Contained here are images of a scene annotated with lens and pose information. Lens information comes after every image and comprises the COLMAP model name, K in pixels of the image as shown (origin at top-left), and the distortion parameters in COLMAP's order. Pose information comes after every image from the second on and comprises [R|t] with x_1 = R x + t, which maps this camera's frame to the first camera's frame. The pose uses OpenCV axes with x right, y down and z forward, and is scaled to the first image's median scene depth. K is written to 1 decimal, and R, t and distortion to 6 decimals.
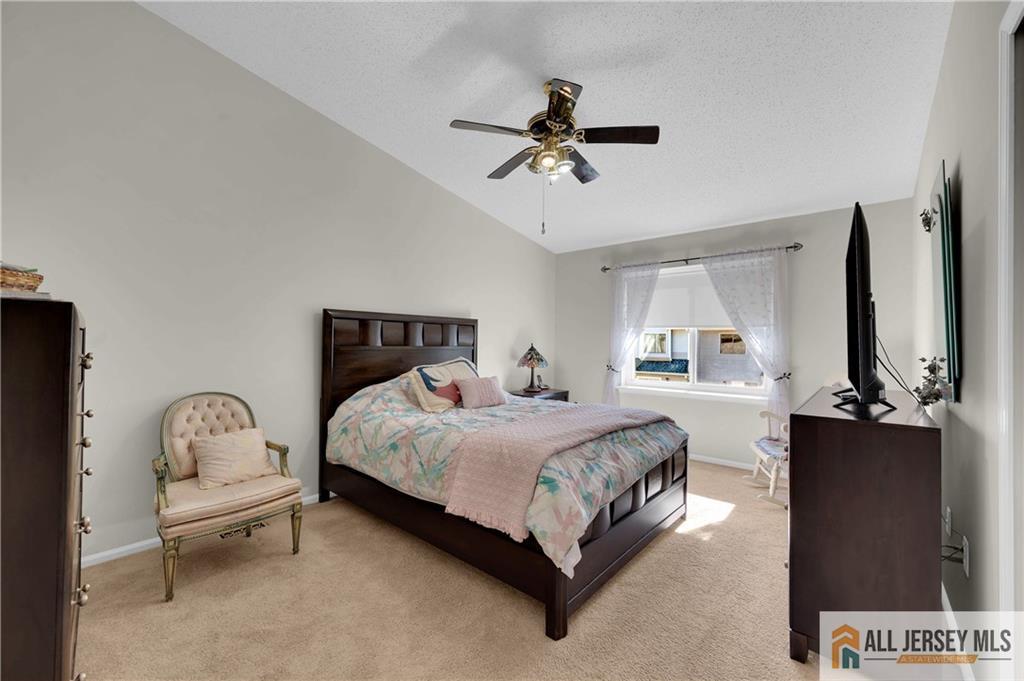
lens RADIAL K [[406.7, 0, 511.9], [0, 406.7, 339.4], [0, 0, 1]] dist [-0.000179, 0.000235]
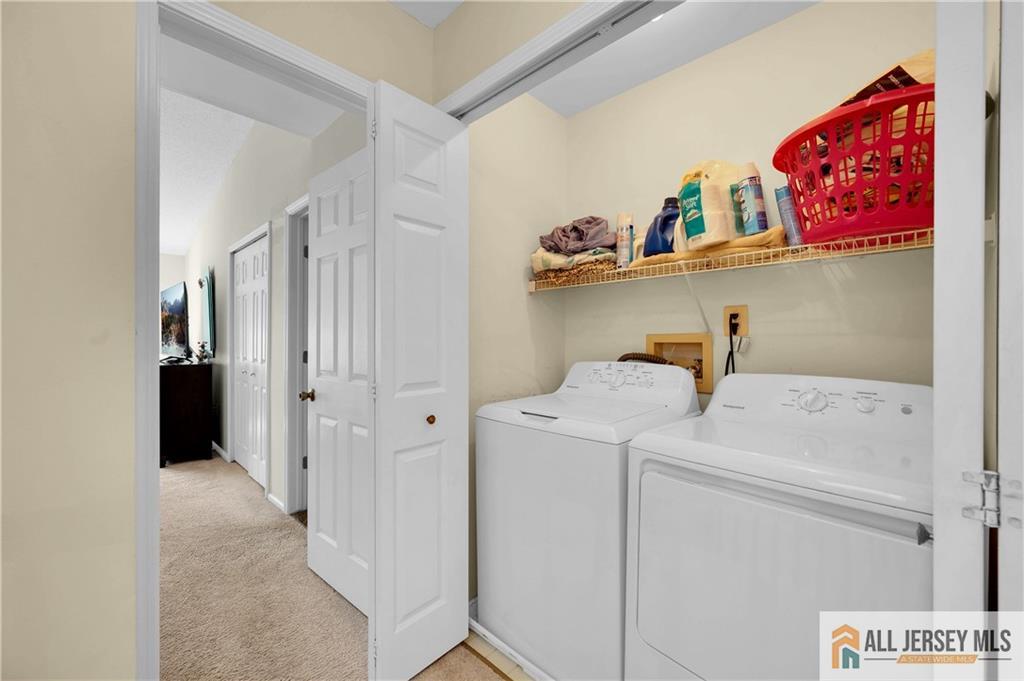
lens RADIAL K [[406.7, 0, 511.9], [0, 406.7, 339.4], [0, 0, 1]] dist [-0.000179, 0.000235]
pose [[0.057209, -0.005580, 0.998347, -1.288601], [-0.009038, 0.999941, 0.006107, 0.000892], [-0.998321, -0.009373, 0.057155, -0.979074]]
